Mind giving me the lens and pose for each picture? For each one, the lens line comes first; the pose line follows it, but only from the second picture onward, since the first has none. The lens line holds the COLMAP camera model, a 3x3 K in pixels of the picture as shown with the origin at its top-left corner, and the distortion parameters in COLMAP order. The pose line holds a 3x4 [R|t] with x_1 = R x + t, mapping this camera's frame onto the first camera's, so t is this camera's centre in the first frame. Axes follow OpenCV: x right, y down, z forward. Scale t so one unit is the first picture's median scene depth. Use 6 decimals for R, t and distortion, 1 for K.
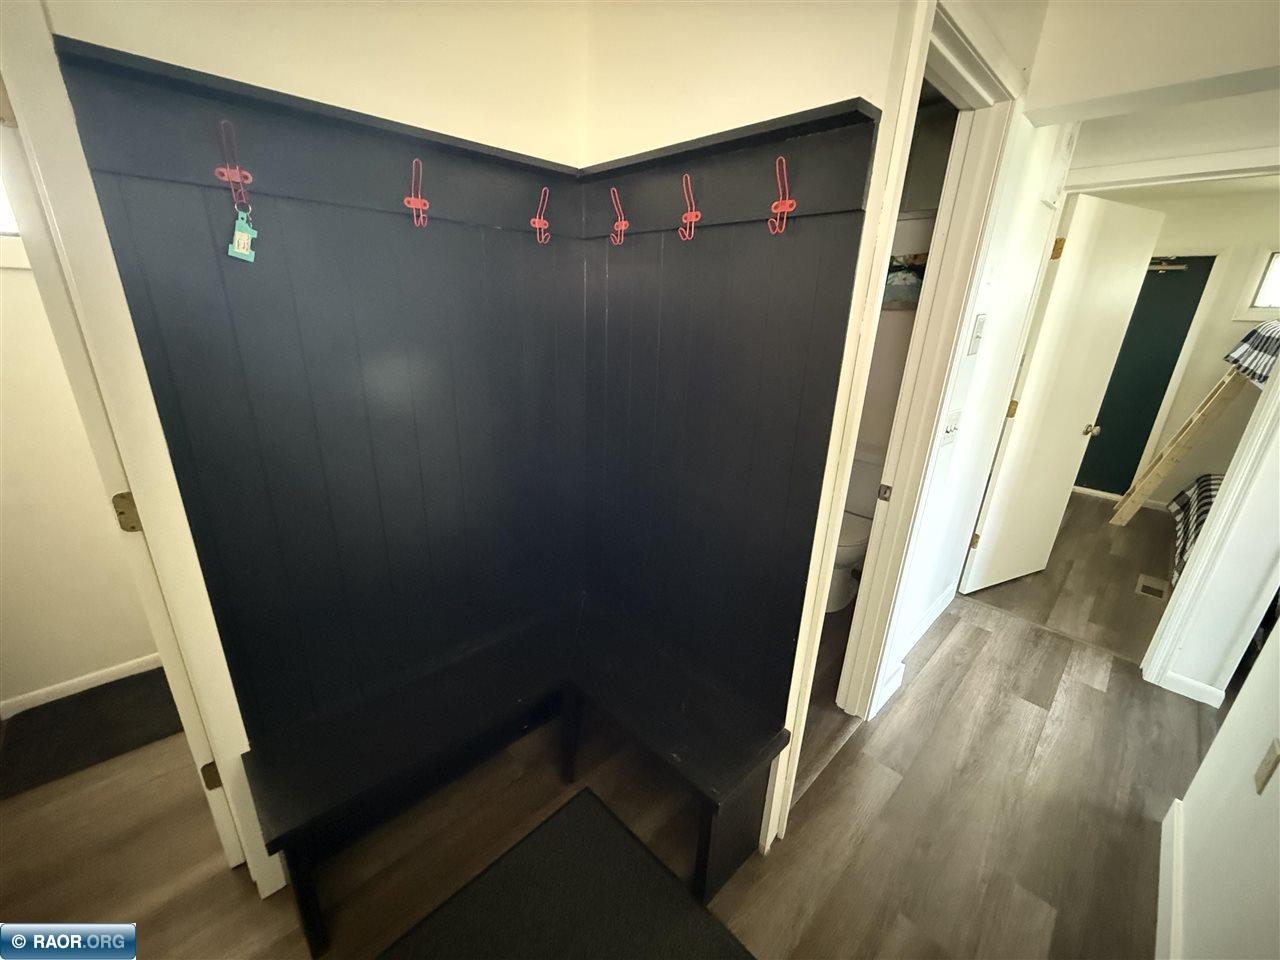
lens RADIAL K [[518.9, 0, 645.3], [0, 518.9, 482.5], [0, 0, 1]] dist [0.007141, -0.000049]
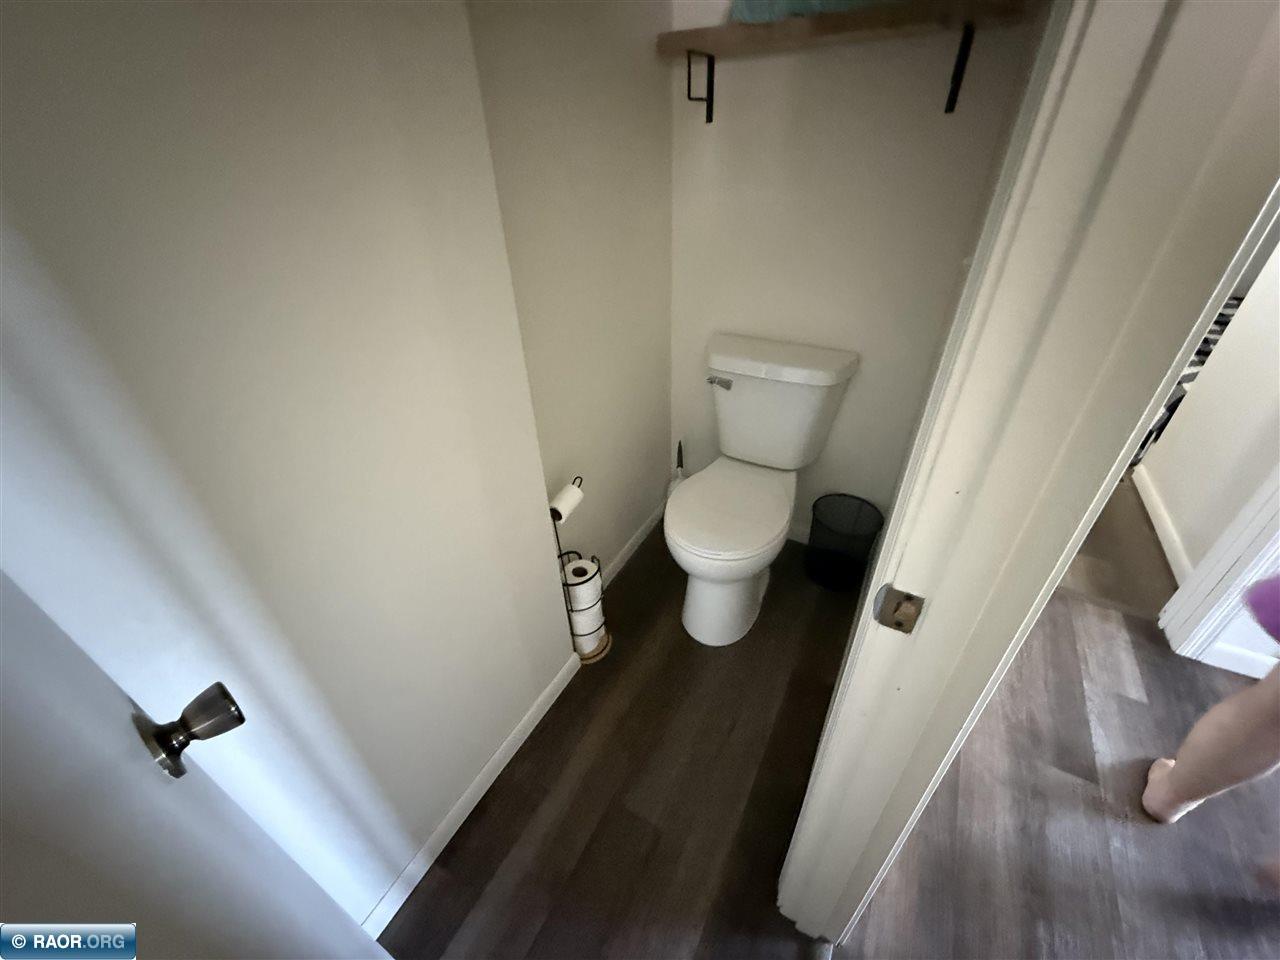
lens RADIAL K [[518.9, 0, 640.1], [0, 518.9, 481.6], [0, 0, 1]] dist [0.007141, -0.000049]
pose [[0.955612, -0.217400, 0.198855, 0.207274], [0.158057, 0.947866, 0.276709, -0.133434], [-0.248645, -0.232996, 0.940154, 0.597830]]
